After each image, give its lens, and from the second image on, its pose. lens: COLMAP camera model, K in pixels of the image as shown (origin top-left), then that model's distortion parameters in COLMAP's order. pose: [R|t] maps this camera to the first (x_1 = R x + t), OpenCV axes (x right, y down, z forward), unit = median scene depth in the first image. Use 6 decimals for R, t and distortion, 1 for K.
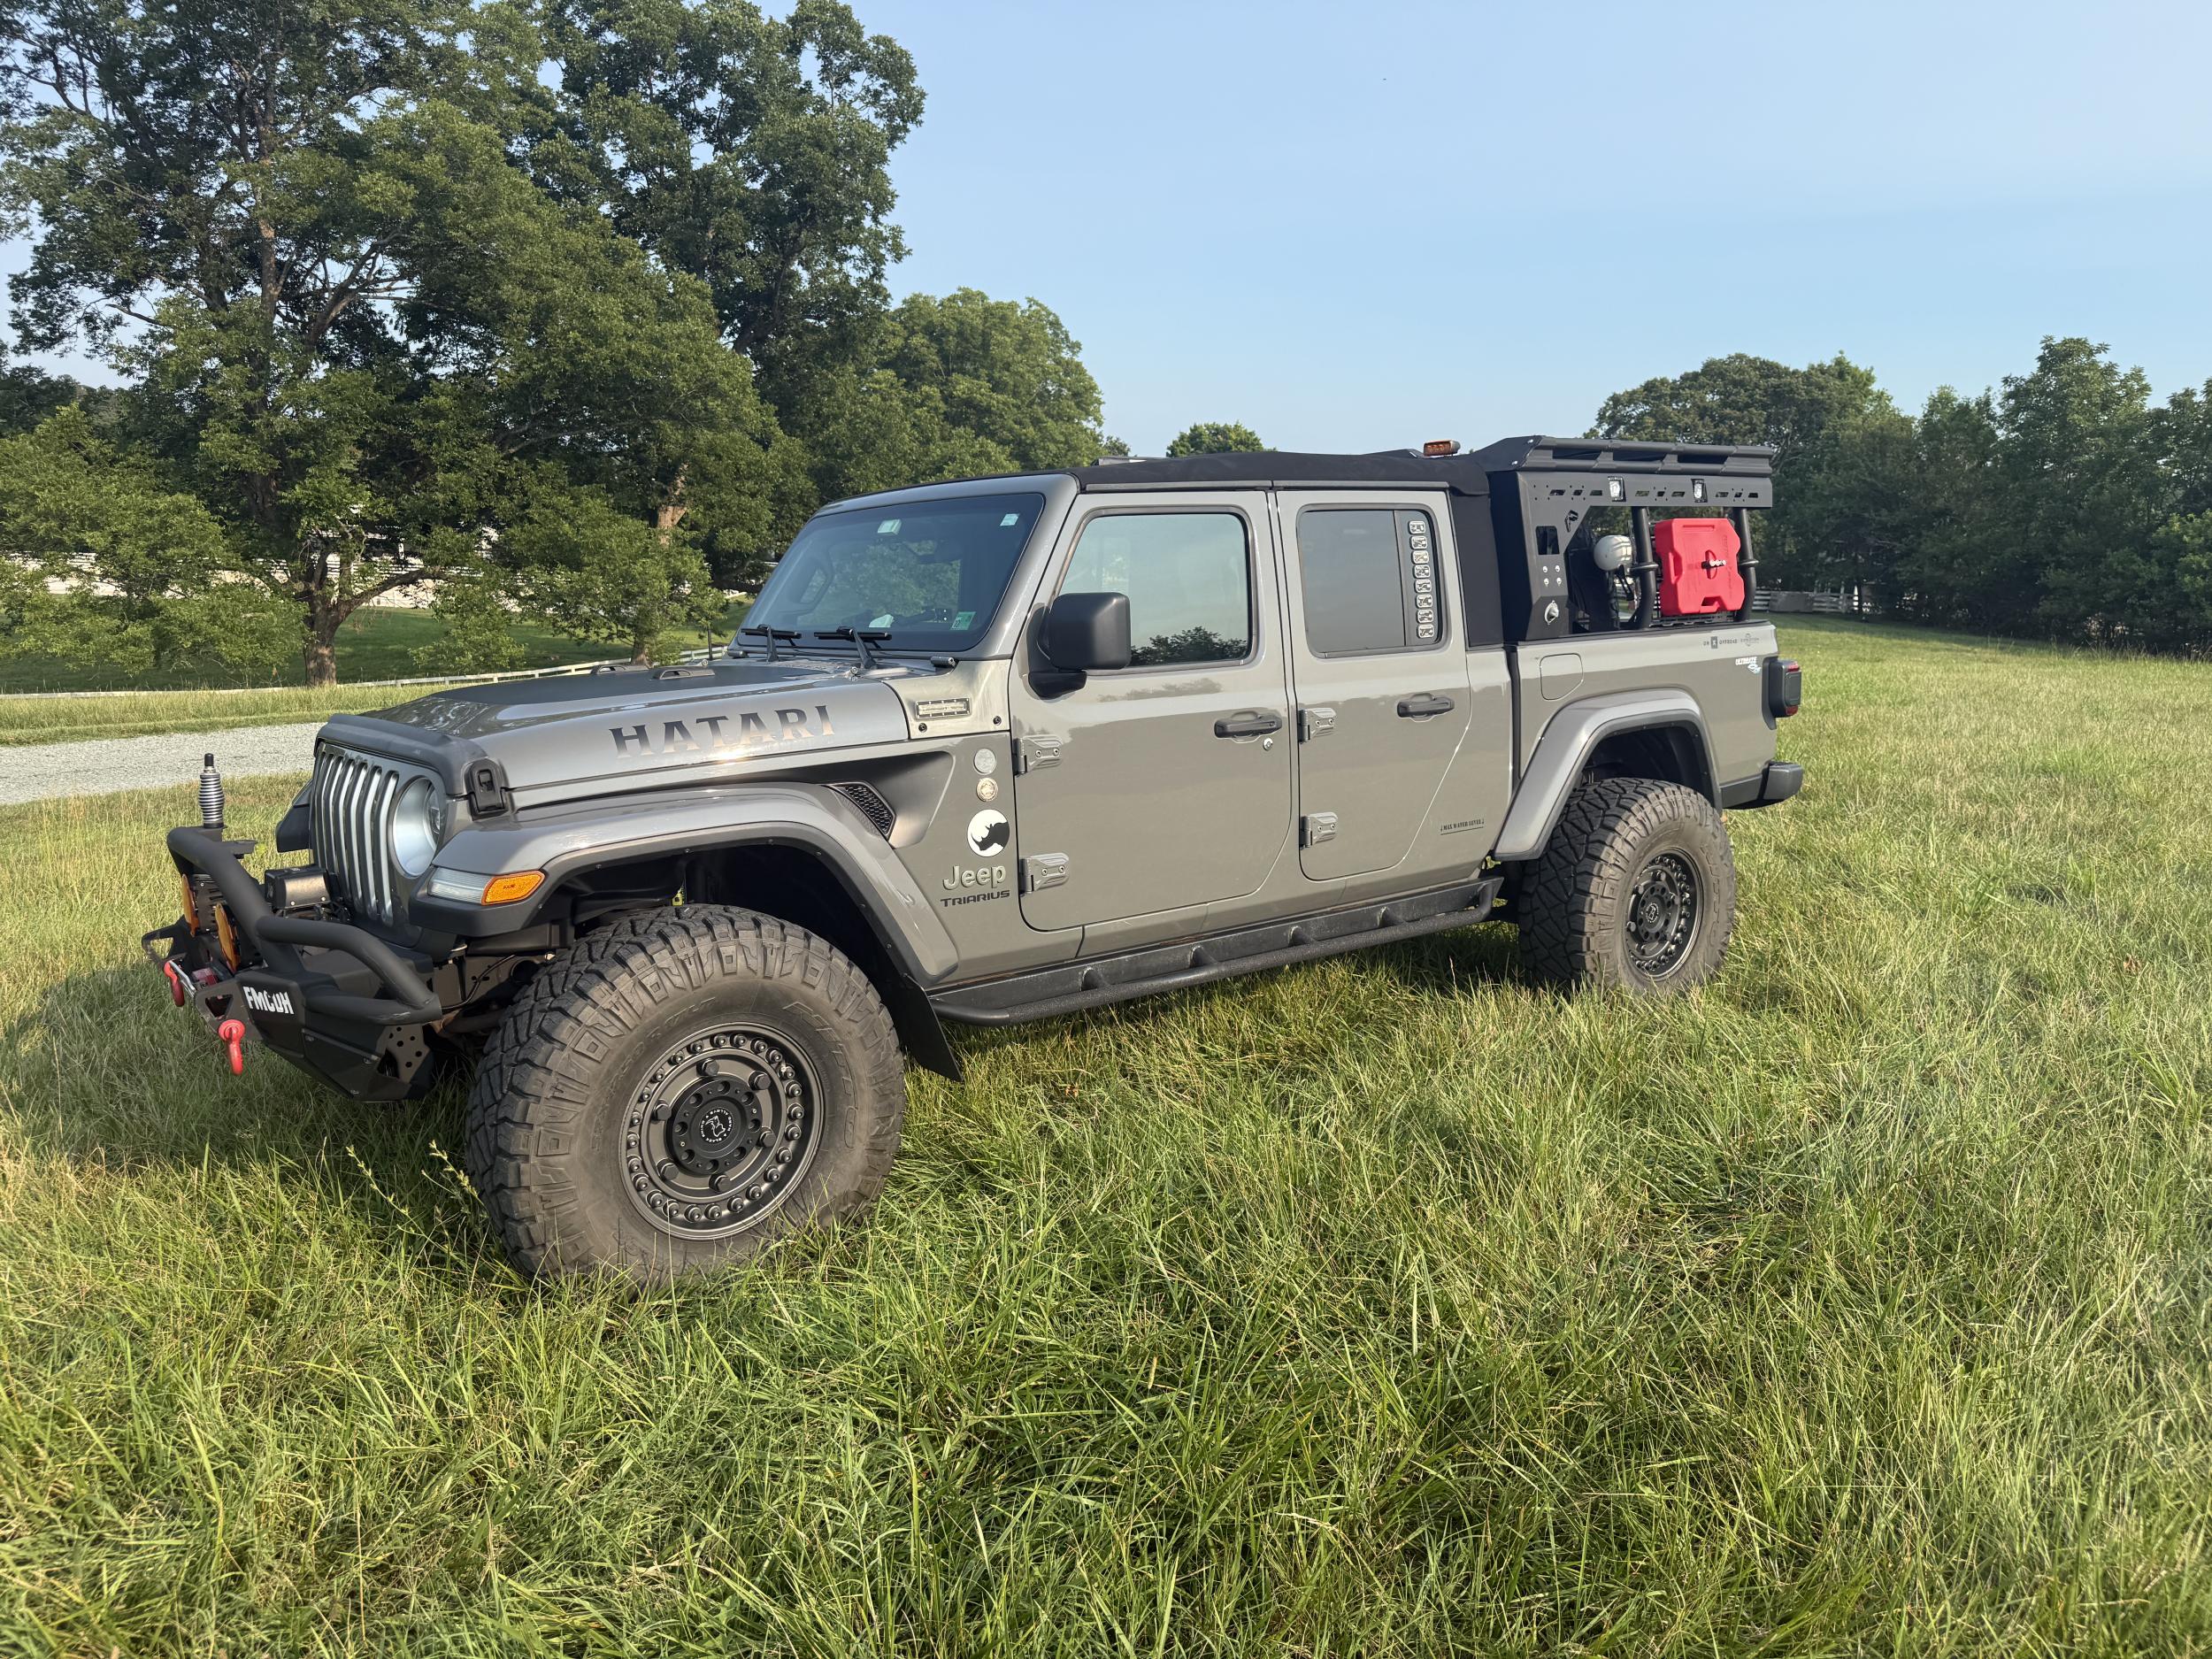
lens RADIAL K [[1554.7, 0, 1099.1], [0, 1554.7, 843.6], [0, 0, 1]] dist [0.031424, -0.040353]
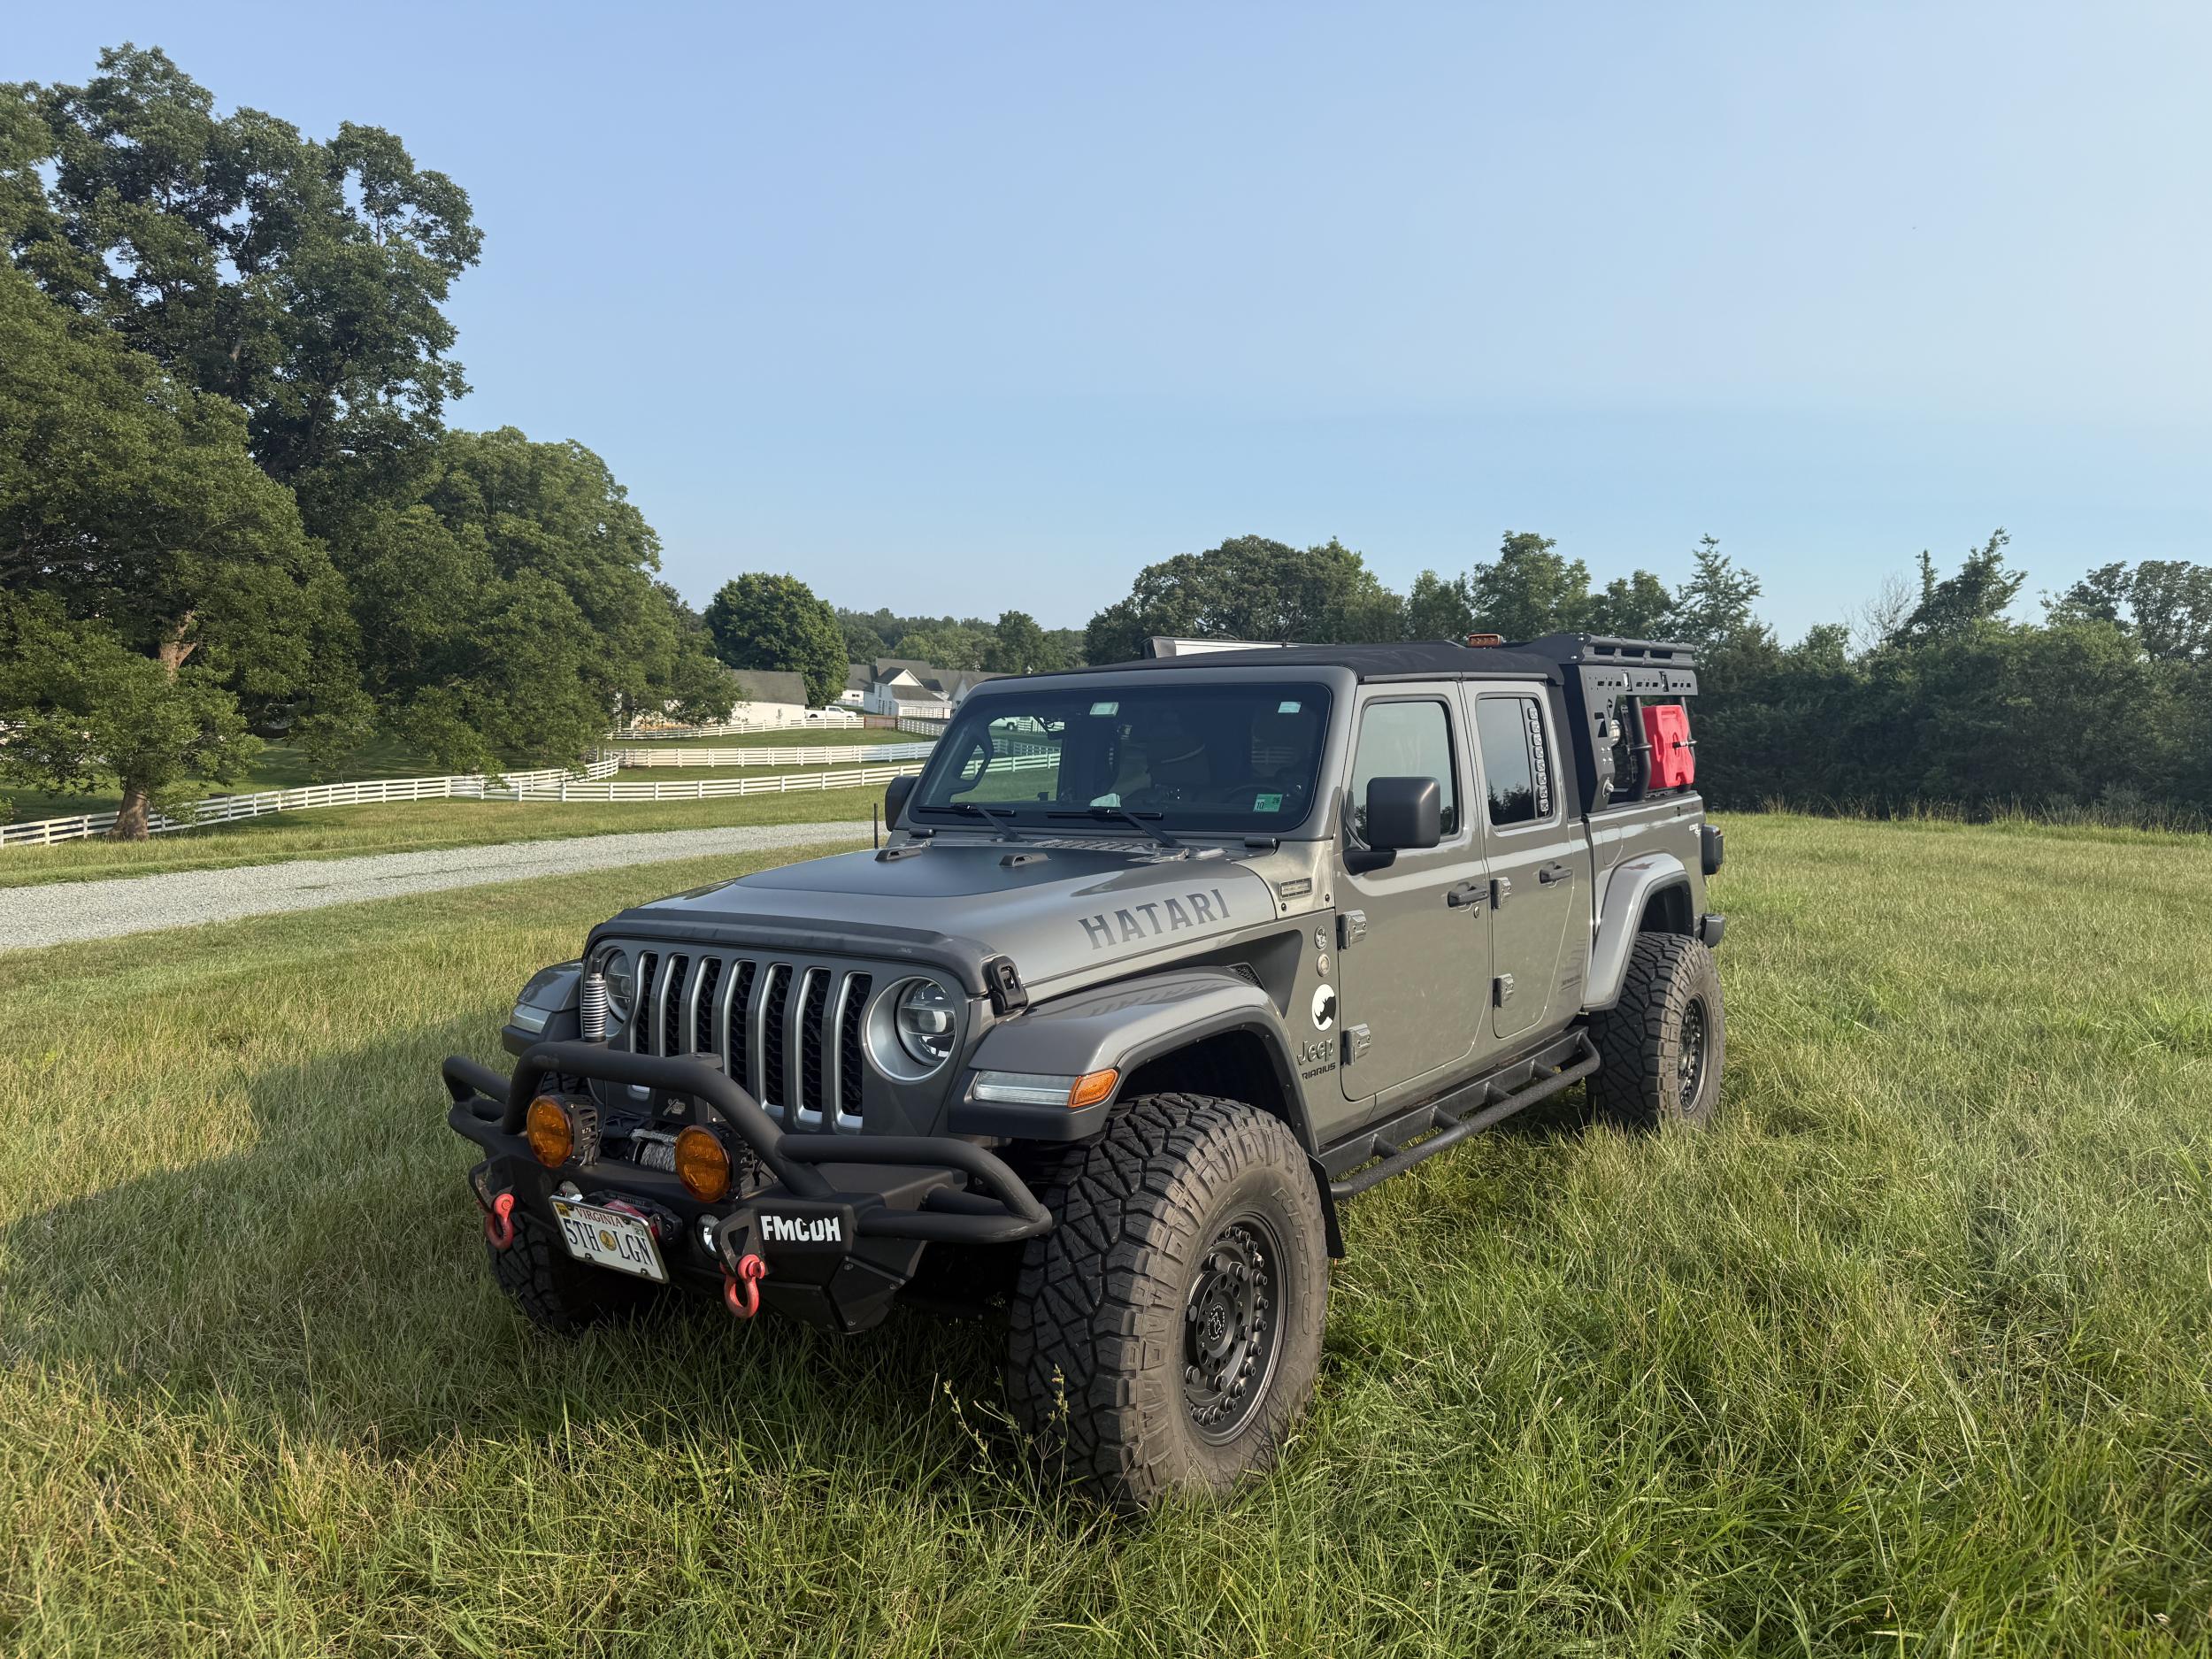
lens RADIAL K [[1554.7, 0, 1101.7], [0, 1554.7, 832.6], [0, 0, 1]] dist [0.031424, -0.040353]
pose [[0.956324, -0.008911, 0.292174, -0.033778], [0.038560, 0.994646, -0.095874, -0.001905], [-0.289755, 0.102952, 0.951548, 0.003174]]
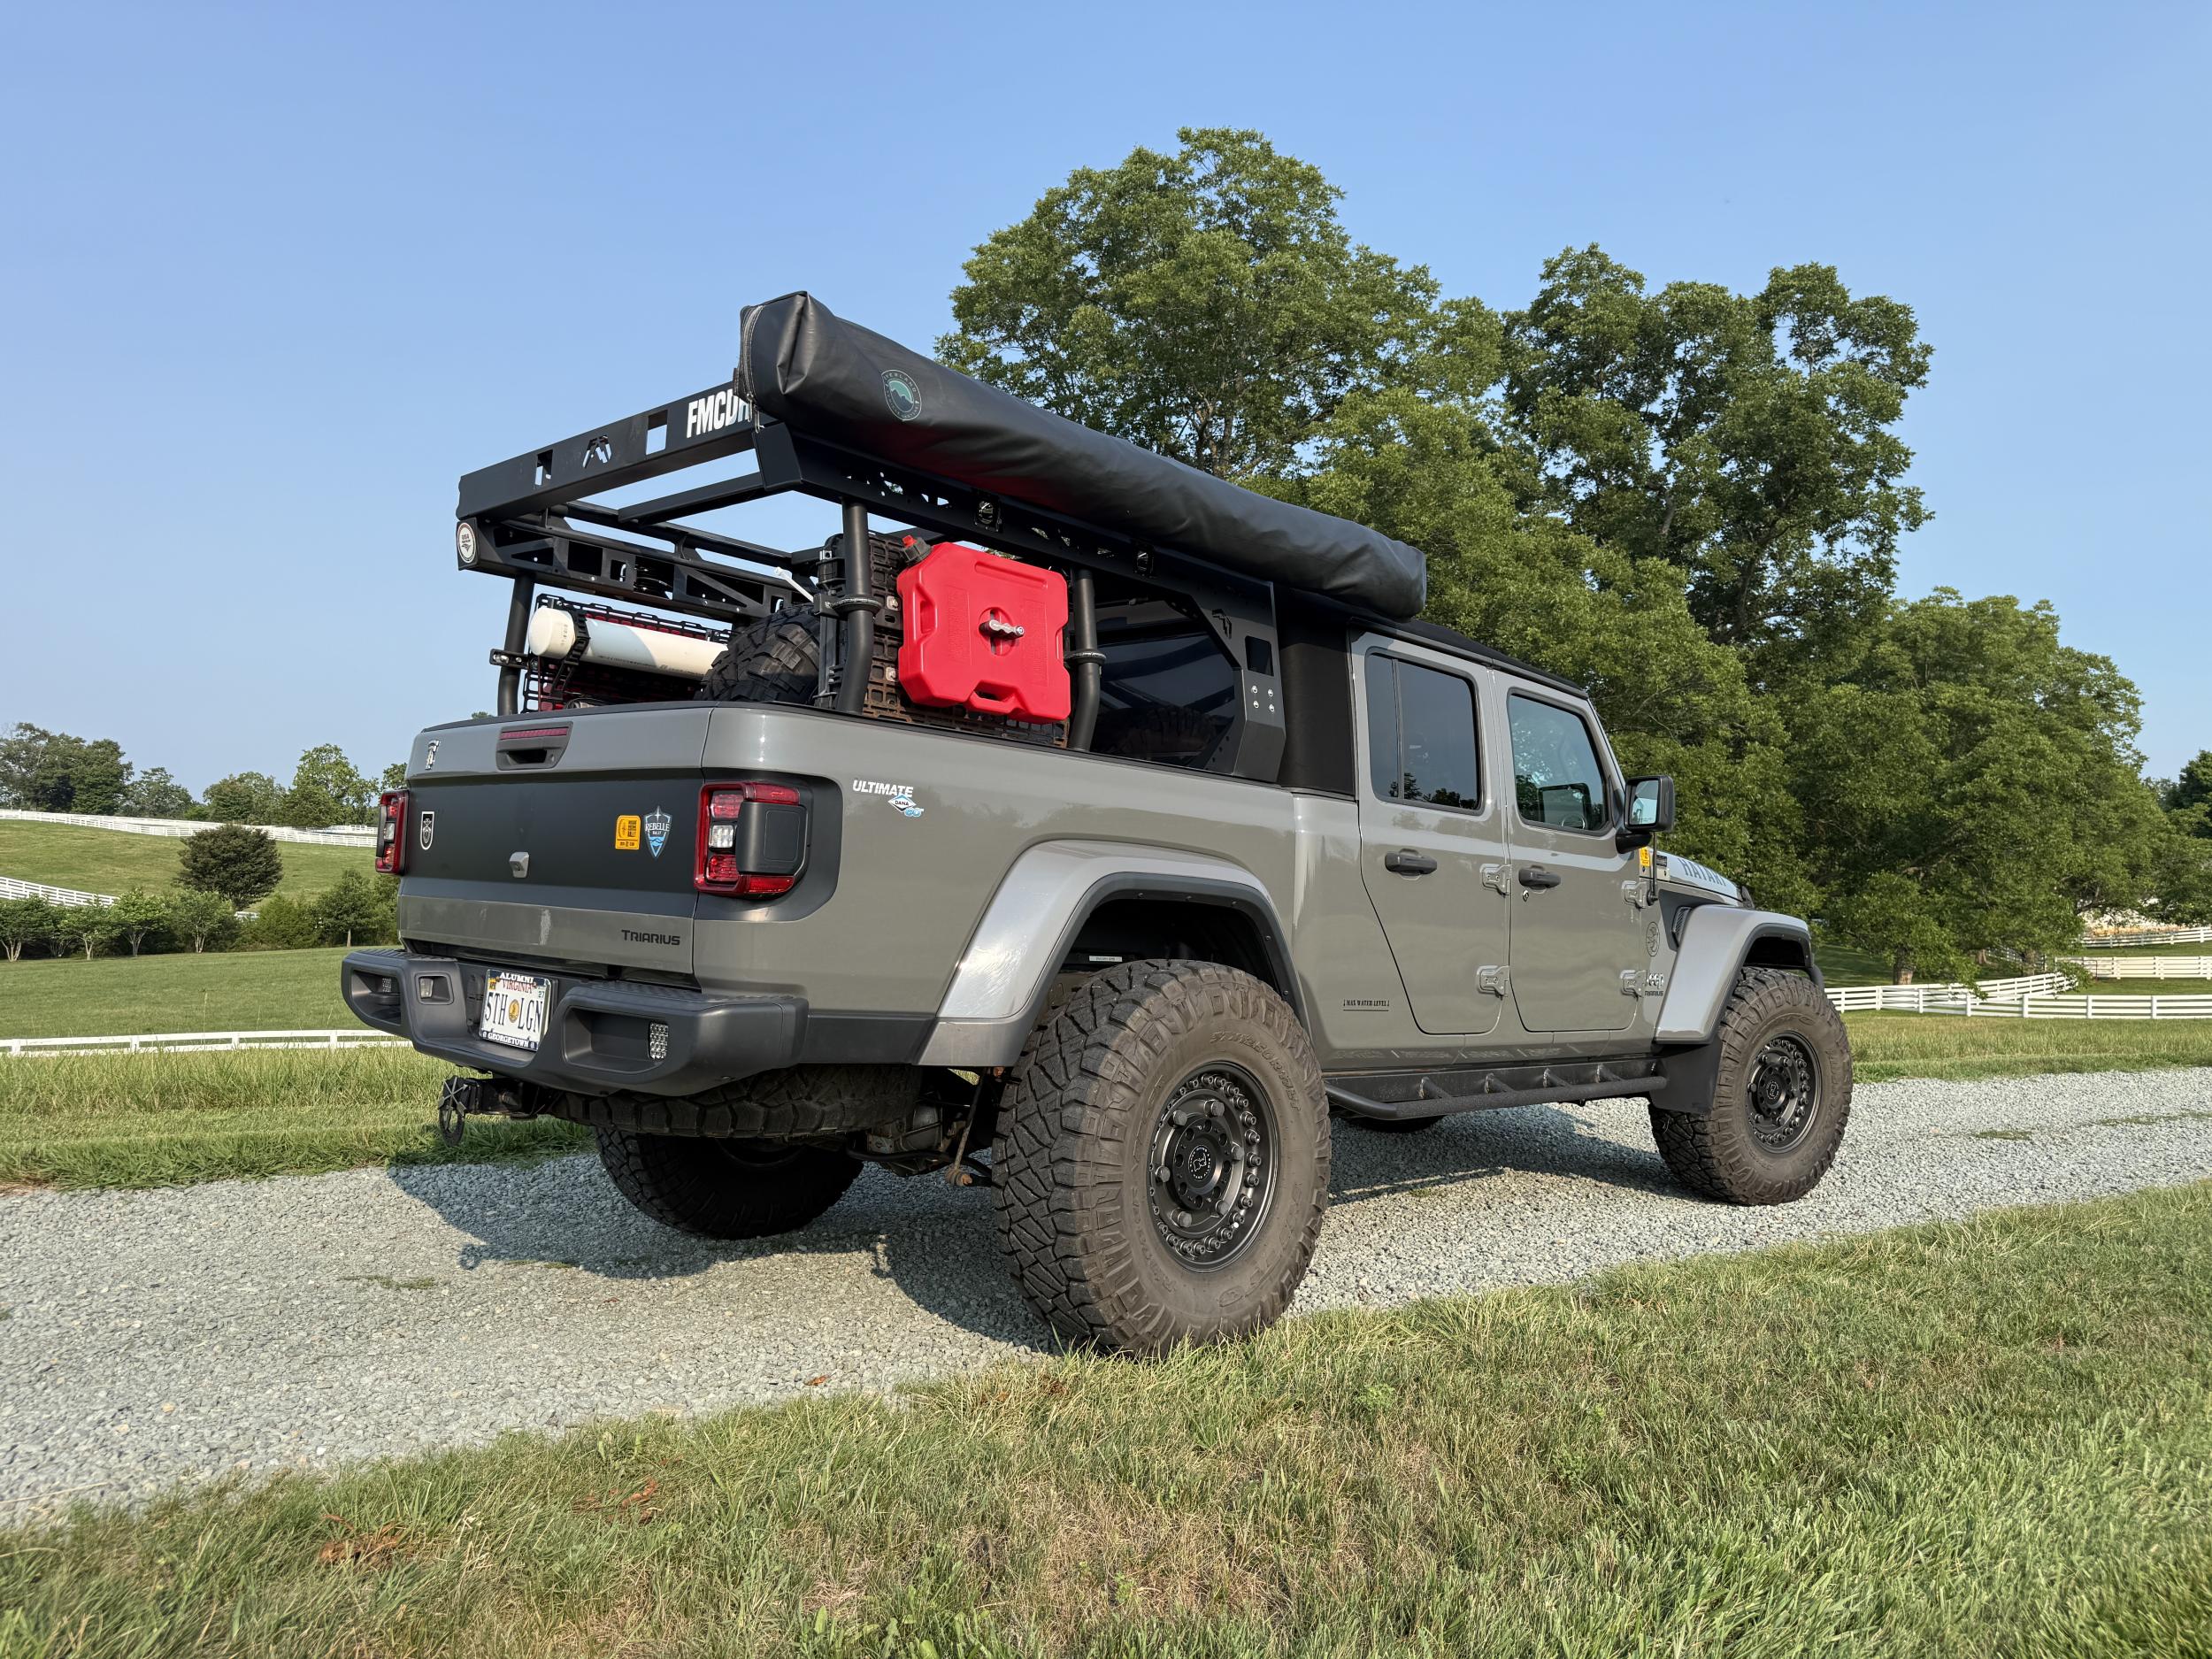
lens RADIAL K [[1554.7, 0, 1106.7], [0, 1554.7, 834.9], [0, 0, 1]] dist [0.031424, -0.040353]
pose [[0.860791, -0.032826, -0.507898, -0.082799], [-0.085642, 0.974347, -0.208119, -0.017301], [0.501701, 0.222644, 0.835898, 0.155051]]
